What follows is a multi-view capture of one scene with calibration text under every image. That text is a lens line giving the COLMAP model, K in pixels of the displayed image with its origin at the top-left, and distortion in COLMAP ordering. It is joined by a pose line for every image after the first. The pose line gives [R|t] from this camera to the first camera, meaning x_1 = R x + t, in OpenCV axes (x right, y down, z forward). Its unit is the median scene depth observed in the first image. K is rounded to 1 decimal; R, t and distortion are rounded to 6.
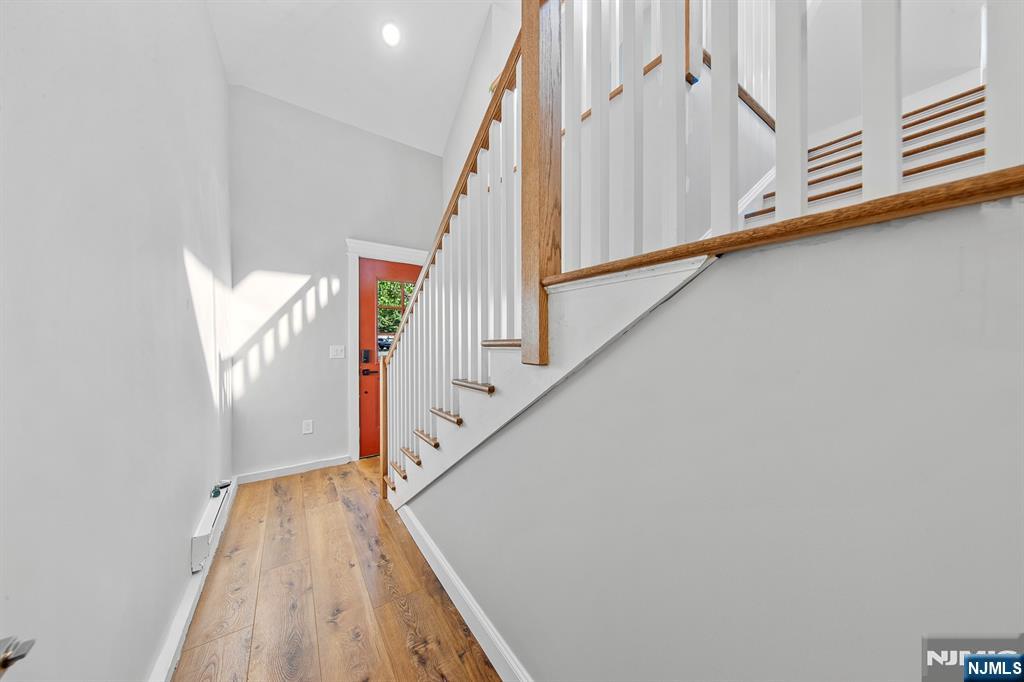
lens RADIAL K [[325.7, 0, 512.0], [0, 325.7, 341.0], [0, 0, 1]] dist [-0.000089, -0.000017]
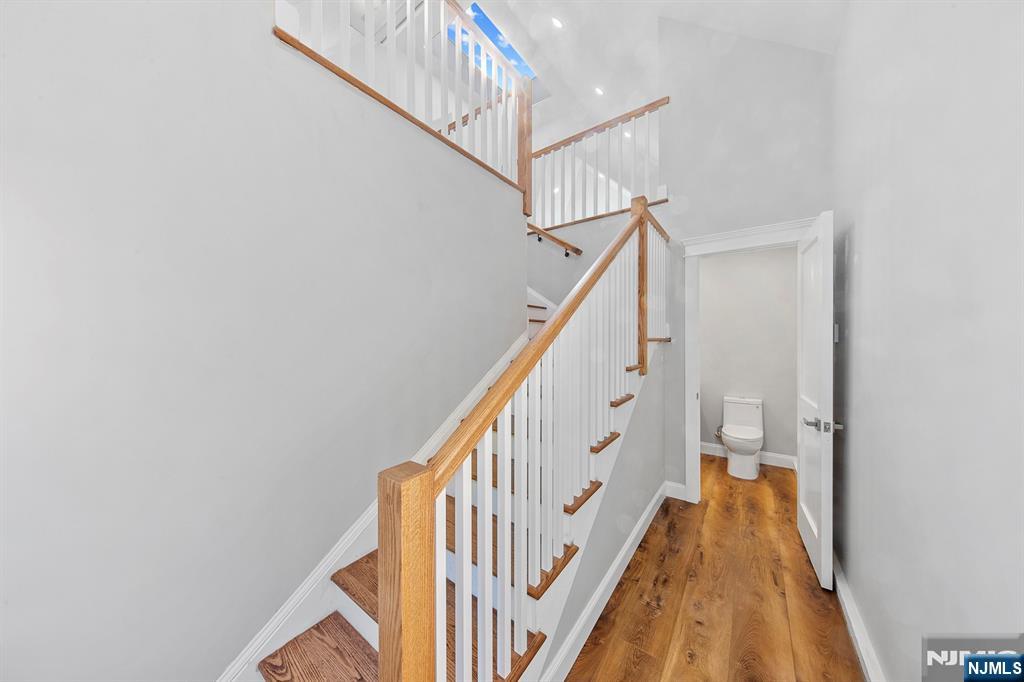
lens RADIAL K [[325.7, 0, 512.0], [0, 325.7, 341.0], [0, 0, 1]] dist [-0.000089, -0.000017]
pose [[-0.327730, -0.000931, 0.944771, -1.205471], [0.005255, 0.999982, 0.002808, -0.114043], [-0.944757, 0.005885, -0.327719, 1.775665]]
